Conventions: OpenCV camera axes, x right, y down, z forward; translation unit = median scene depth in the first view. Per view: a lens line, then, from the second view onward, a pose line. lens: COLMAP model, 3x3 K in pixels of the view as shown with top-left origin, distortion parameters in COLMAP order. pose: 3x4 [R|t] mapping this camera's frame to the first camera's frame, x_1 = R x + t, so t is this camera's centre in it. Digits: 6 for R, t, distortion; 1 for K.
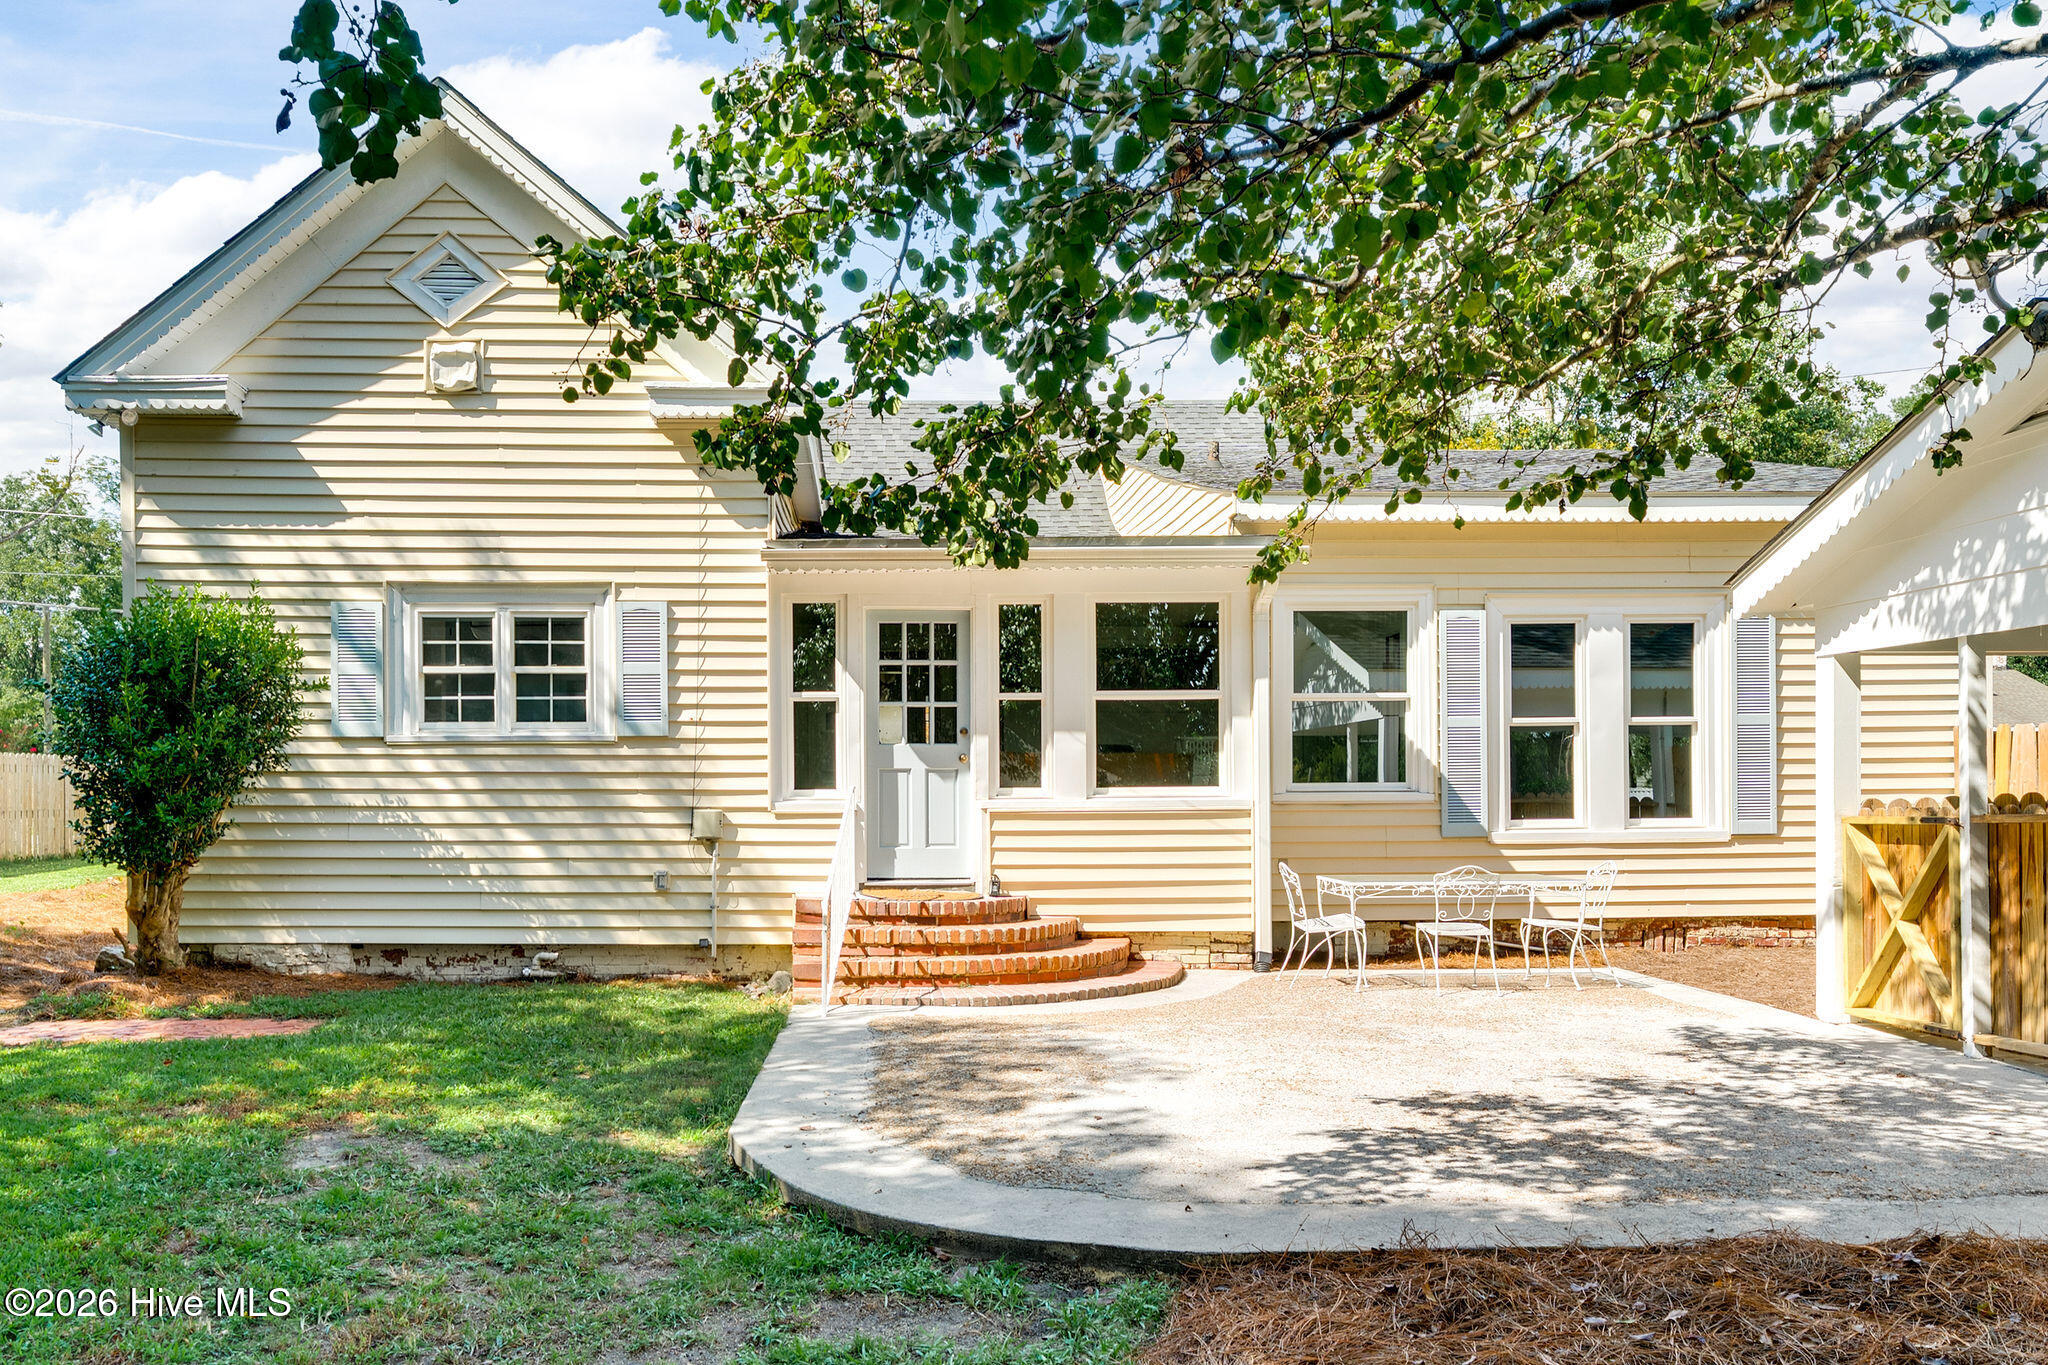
lens RADIAL K [[1539.2, 0, 1017.1], [0, 1539.2, 776.2], [0, 0, 1]] dist [0.000333, 0.000253]
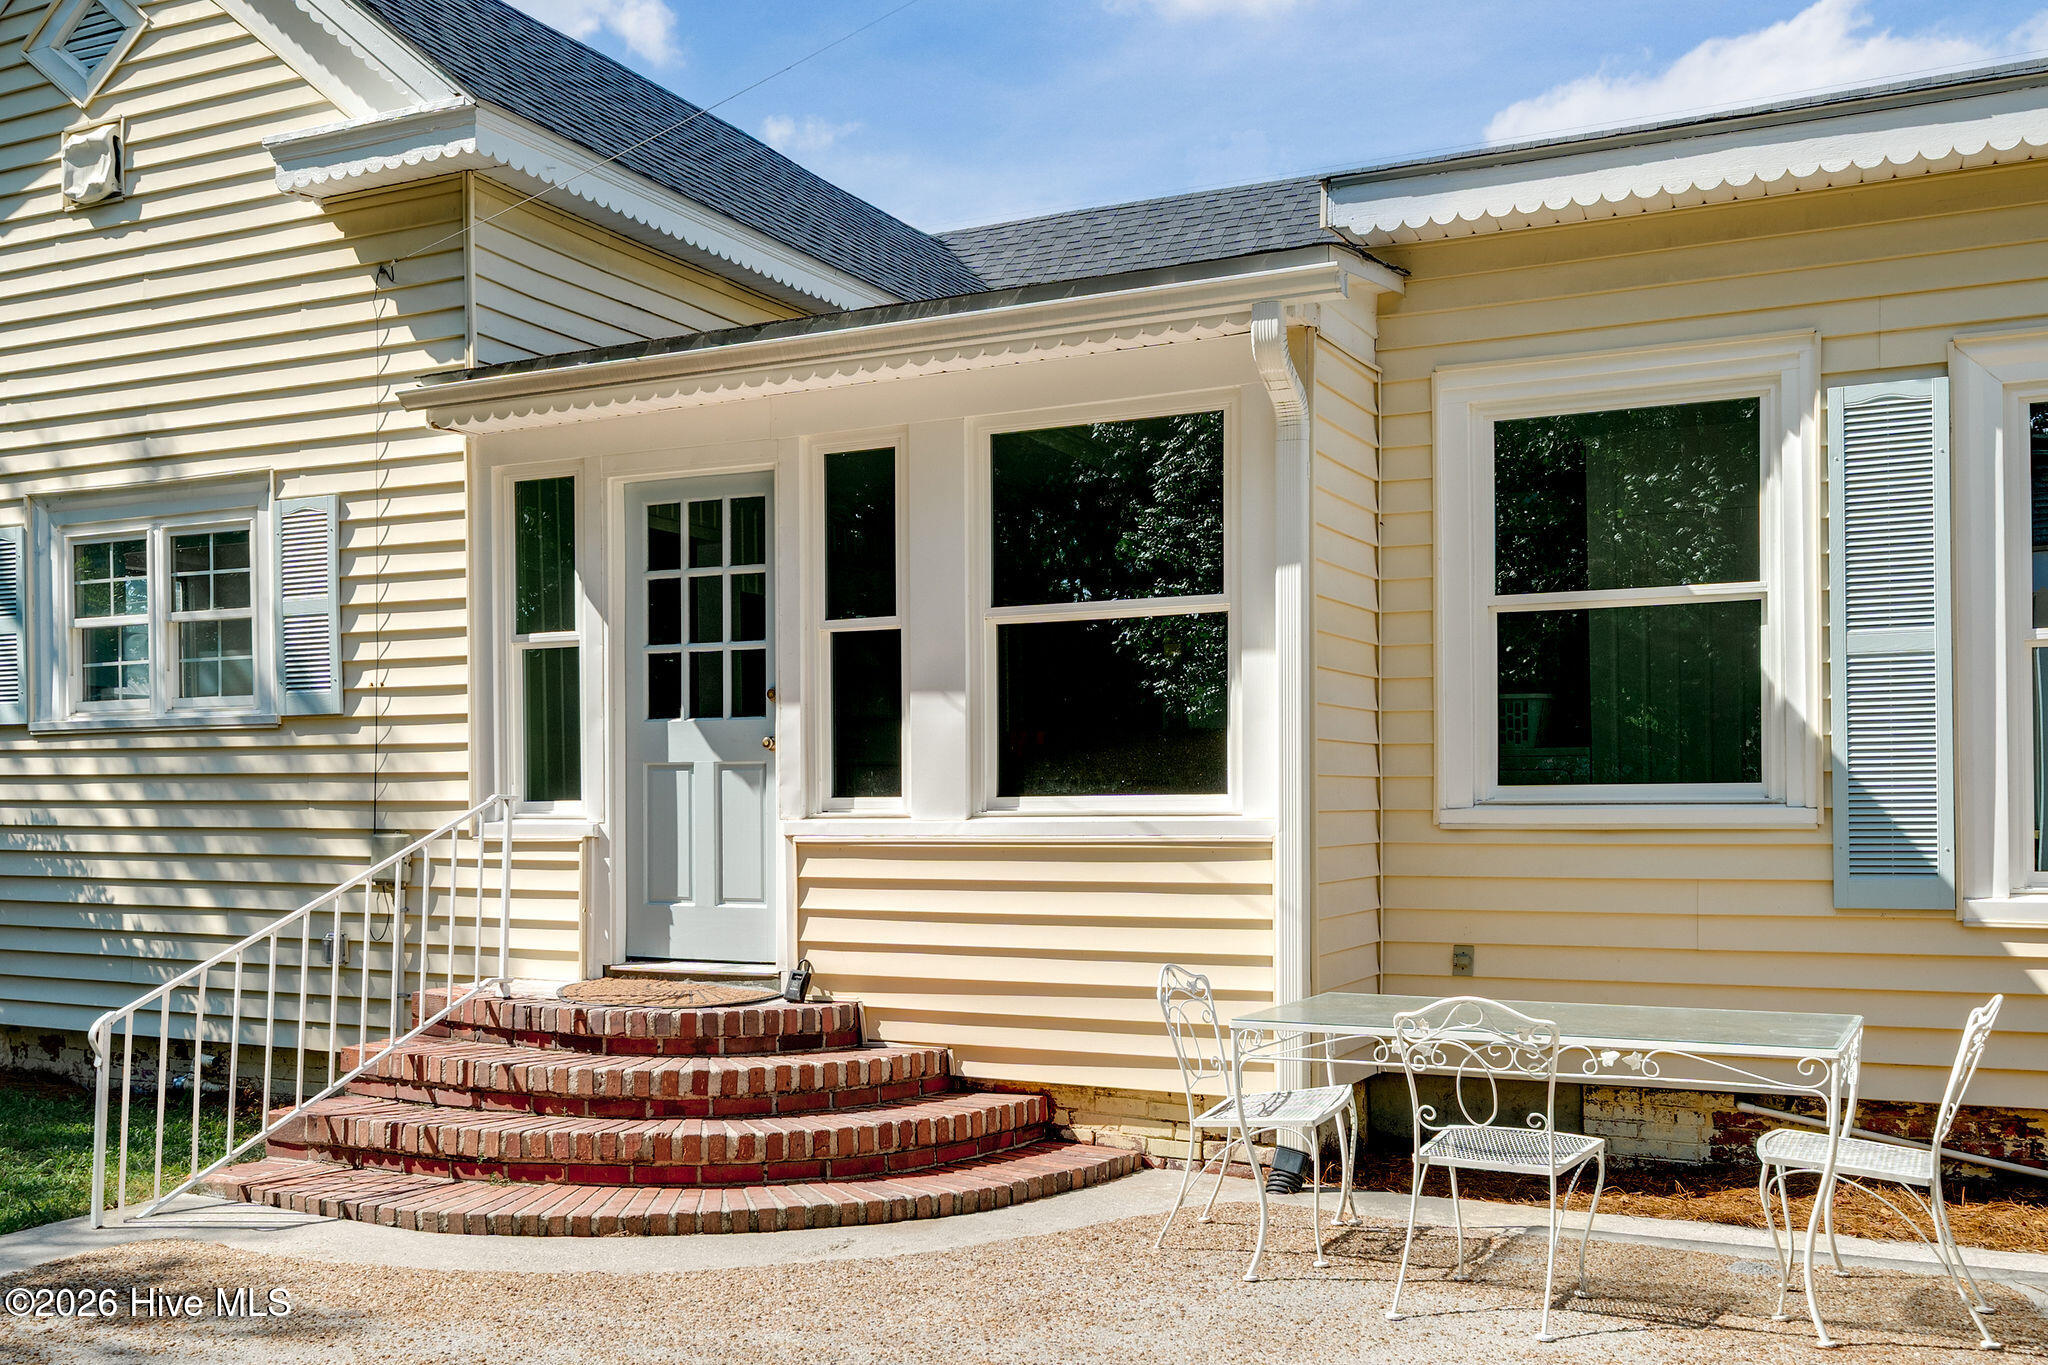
lens RADIAL K [[1984.7, 0, 1019.1], [0, 1984.7, 788.0], [0, 0, 1]] dist [0.004634, -0.014281]
pose [[0.866056, -0.002808, -0.499939, 0.402934], [0.008076, 0.999932, 0.008375, -0.001030], [0.499882, -0.011291, 0.866020, 0.448562]]
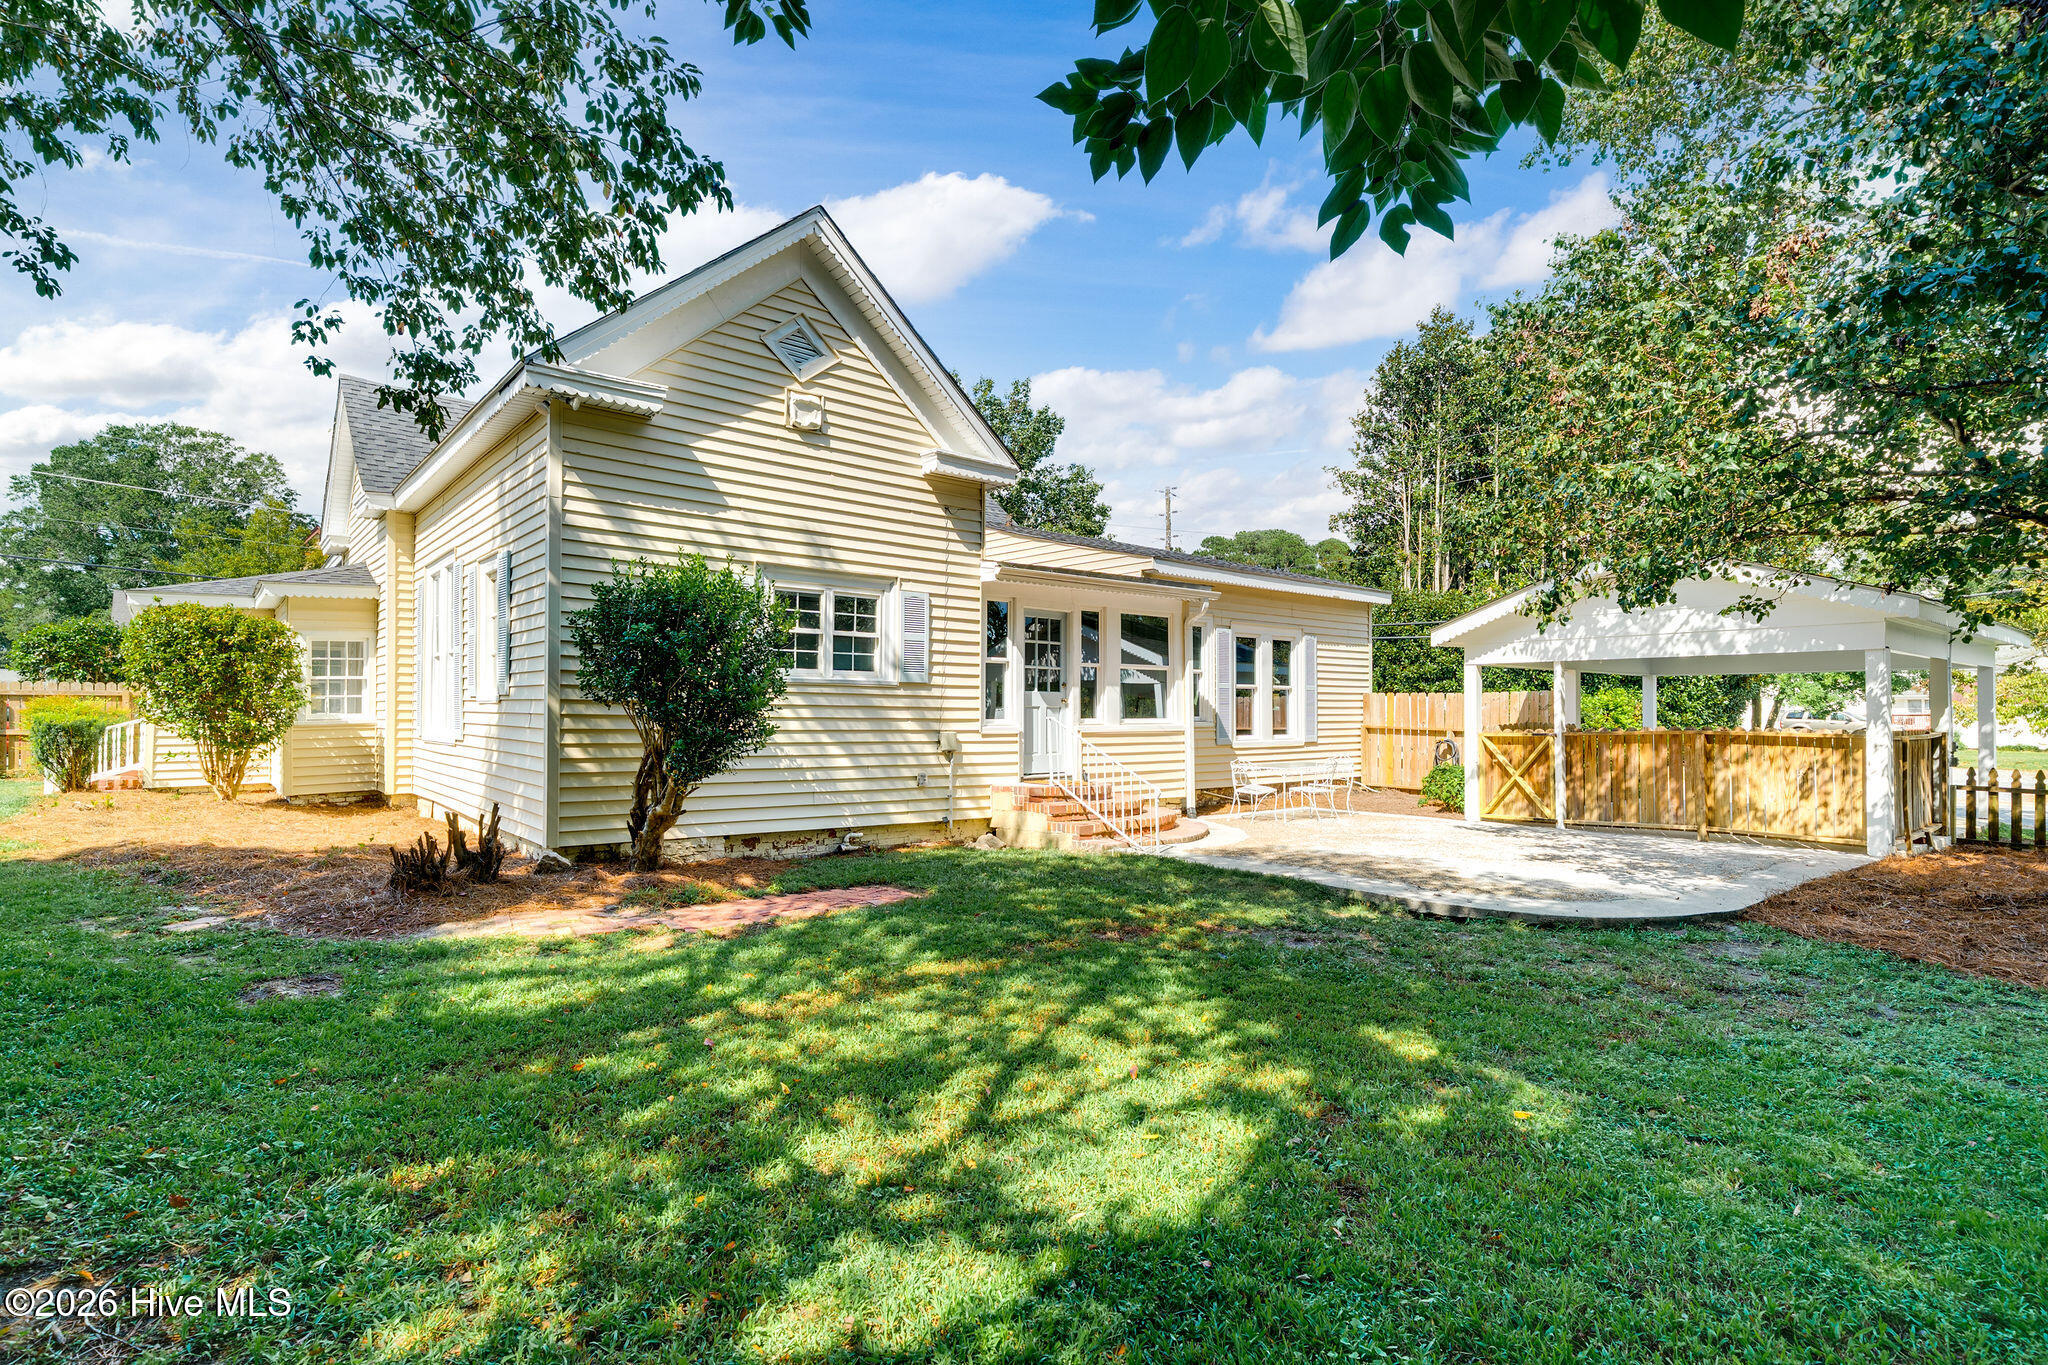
lens RADIAL K [[960.3, 0, 1064.6], [0, 960.3, 687.8], [0, 0, 1]] dist [-0.006272, -0.000584]
pose [[0.792150, 0.025316, 0.609802, -0.690387], [-0.012238, 0.999597, -0.025600, 0.001039], [-0.610204, 0.012816, 0.792140, 0.176800]]
